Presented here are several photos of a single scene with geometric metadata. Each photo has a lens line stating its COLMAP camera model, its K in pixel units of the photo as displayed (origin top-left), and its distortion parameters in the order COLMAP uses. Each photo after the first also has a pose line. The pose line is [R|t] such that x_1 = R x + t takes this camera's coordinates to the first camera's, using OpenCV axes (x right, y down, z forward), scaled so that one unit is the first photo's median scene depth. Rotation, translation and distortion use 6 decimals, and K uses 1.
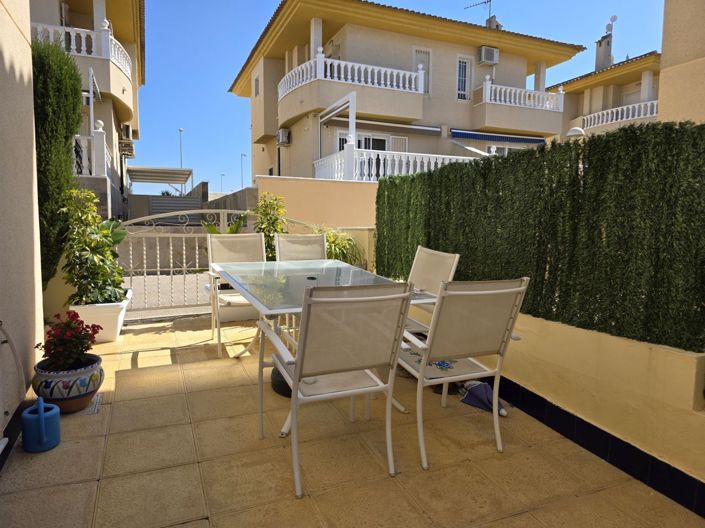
lens RADIAL K [[475.2, 0, 352.5], [0, 475.2, 264.0], [0, 0, 1]] dist [0.011434, -0.003984]
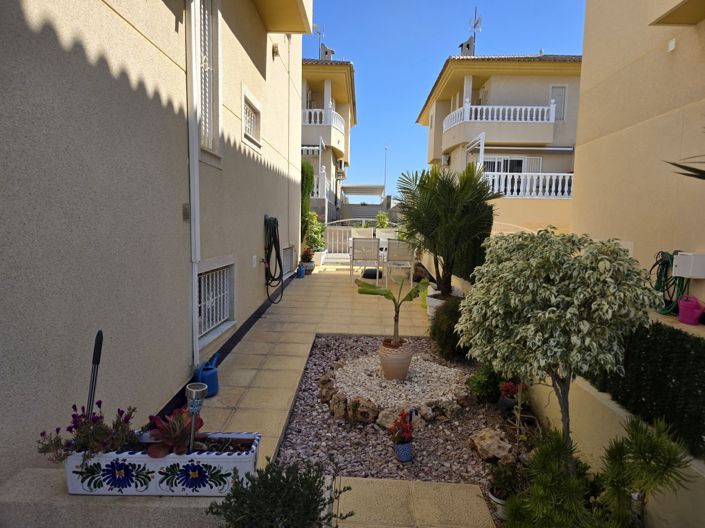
lens RADIAL K [[475.2, 0, 352.5], [0, 475.2, 264.0], [0, 0, 1]] dist [0.011434, -0.003984]
pose [[0.908032, 0.042424, -0.416746, 0.220628], [-0.043926, 0.999017, 0.005989, 0.032952], [0.416590, 0.012868, 0.909003, -0.384382]]
